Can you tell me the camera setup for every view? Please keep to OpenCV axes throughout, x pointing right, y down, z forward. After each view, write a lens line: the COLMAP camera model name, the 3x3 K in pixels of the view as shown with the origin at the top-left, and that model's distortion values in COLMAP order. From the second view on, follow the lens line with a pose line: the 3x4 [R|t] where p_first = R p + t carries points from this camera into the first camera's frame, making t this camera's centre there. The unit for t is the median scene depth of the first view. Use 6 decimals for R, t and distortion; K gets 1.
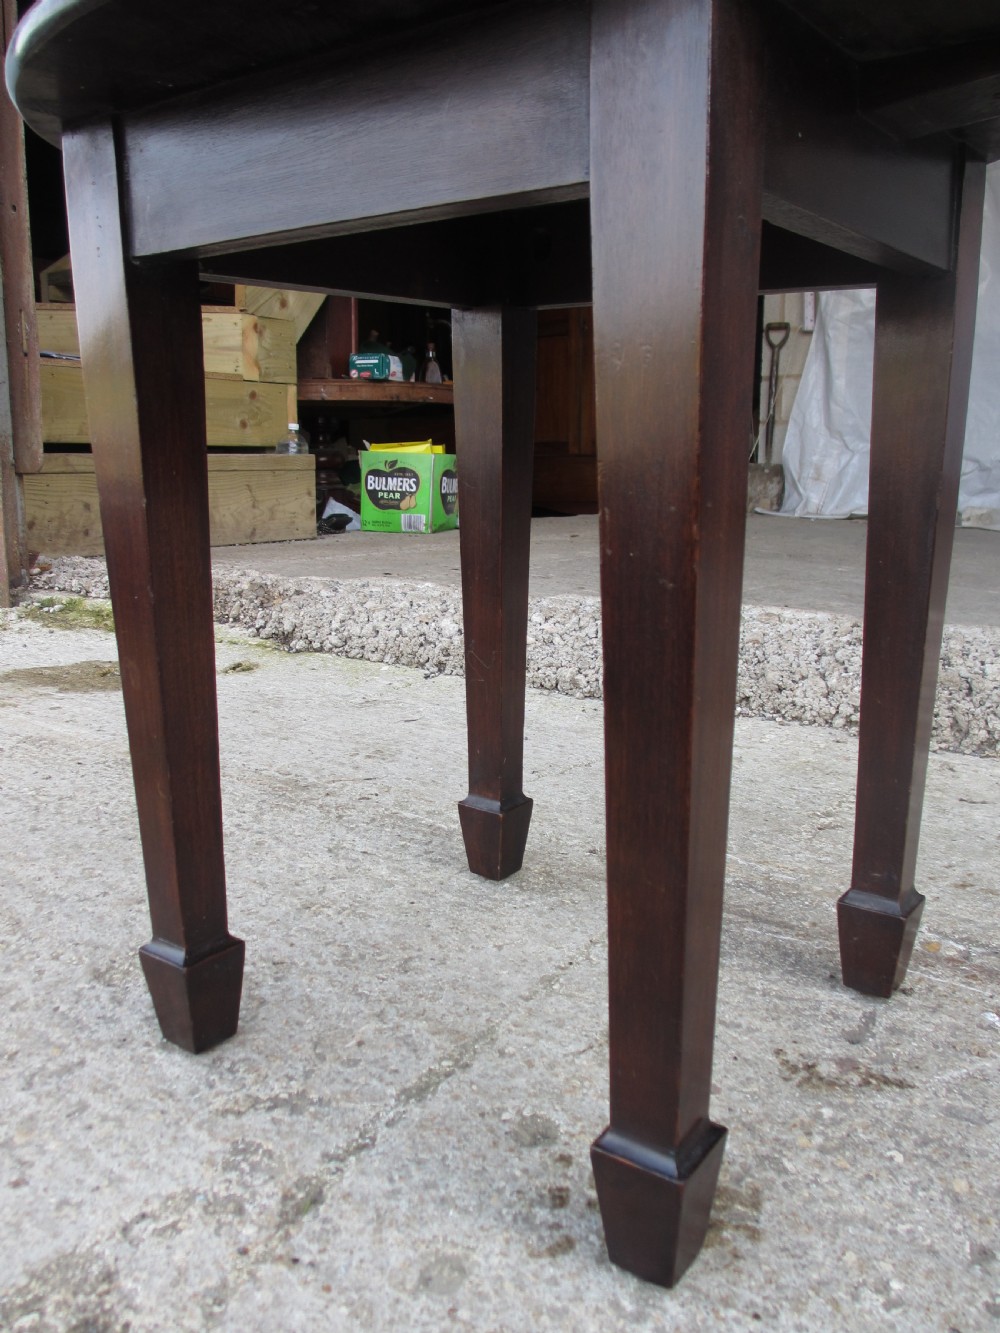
lens RADIAL K [[1104.2, 0, 497.0], [0, 1104.2, 666.8], [0, 0, 1]] dist [-0.055289, 0.027930]
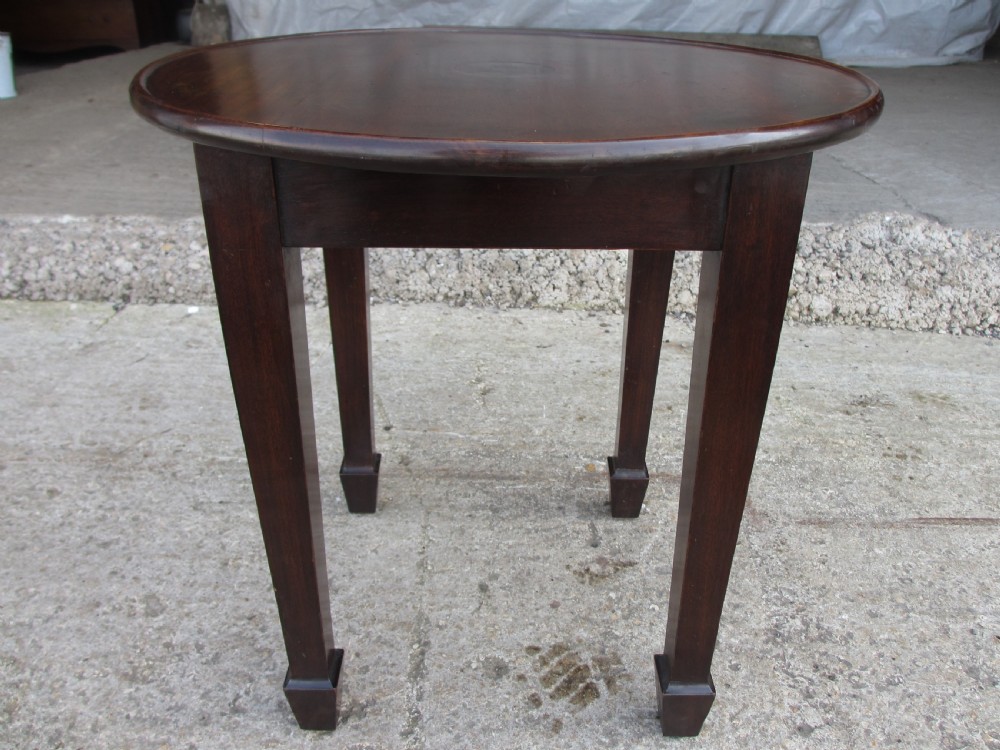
lens RADIAL K [[828.3, 0, 499.8], [0, 828.3, 376.5], [0, 0, 1]] dist [-0.055289, 0.027930]
pose [[0.829370, -0.250875, 0.499206, -0.361406], [0.099795, 0.945666, 0.309446, -0.314833], [-0.549715, -0.206827, 0.809343, -0.002325]]
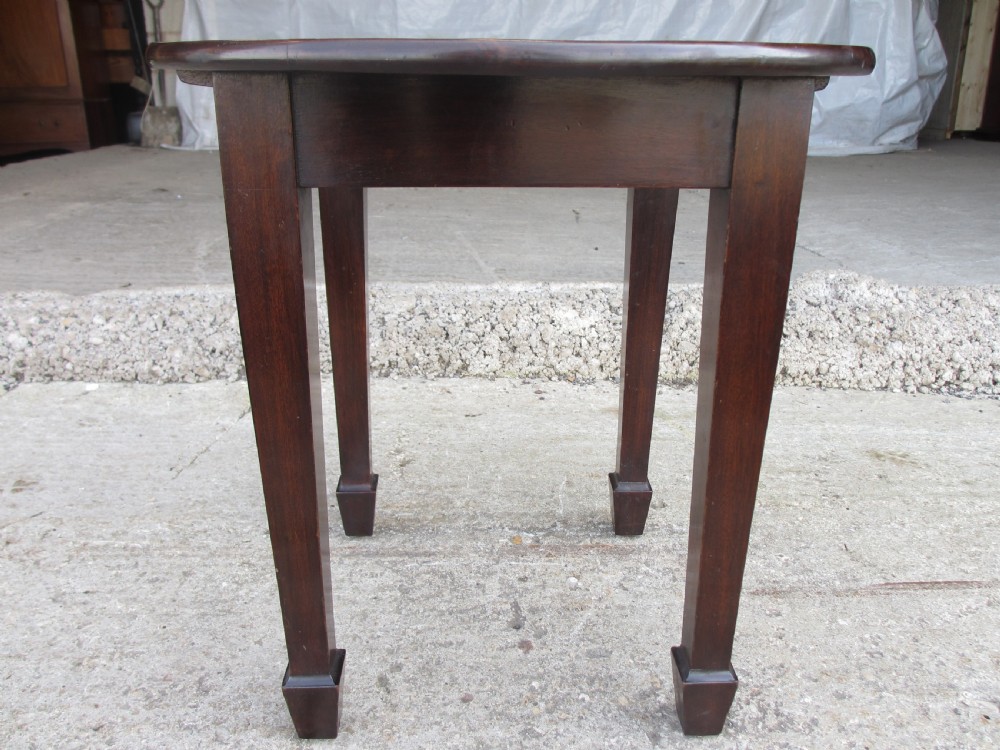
lens RADIAL K [[828.3, 0, 498.6], [0, 828.3, 383.5], [0, 0, 1]] dist [-0.055289, 0.027930]
pose [[0.801756, -0.215033, 0.557627, -0.243799], [0.116439, 0.971353, 0.207158, -0.215606], [-0.586199, -0.101161, 0.803827, 0.054309]]
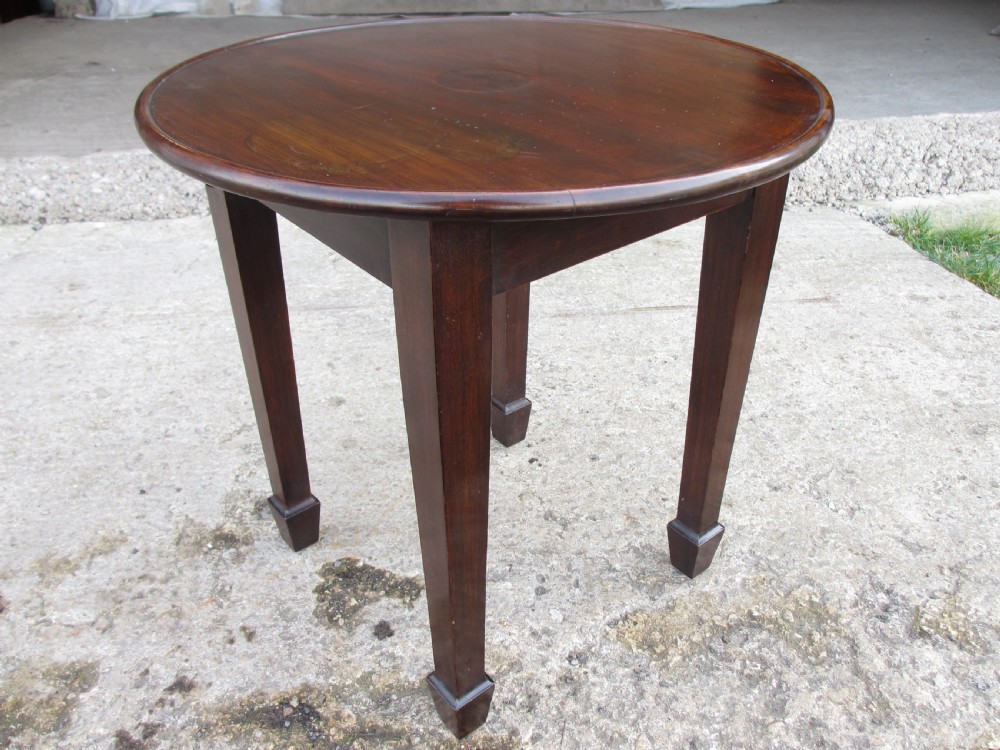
lens RADIAL K [[828.3, 0, 494.3], [0, 828.3, 372.1], [0, 0, 1]] dist [-0.055289, 0.027930]
pose [[0.746640, -0.340448, 0.571510, -0.589579], [0.144860, 0.921711, 0.359813, -0.239100], [-0.649264, -0.185862, 0.737504, -0.556170]]
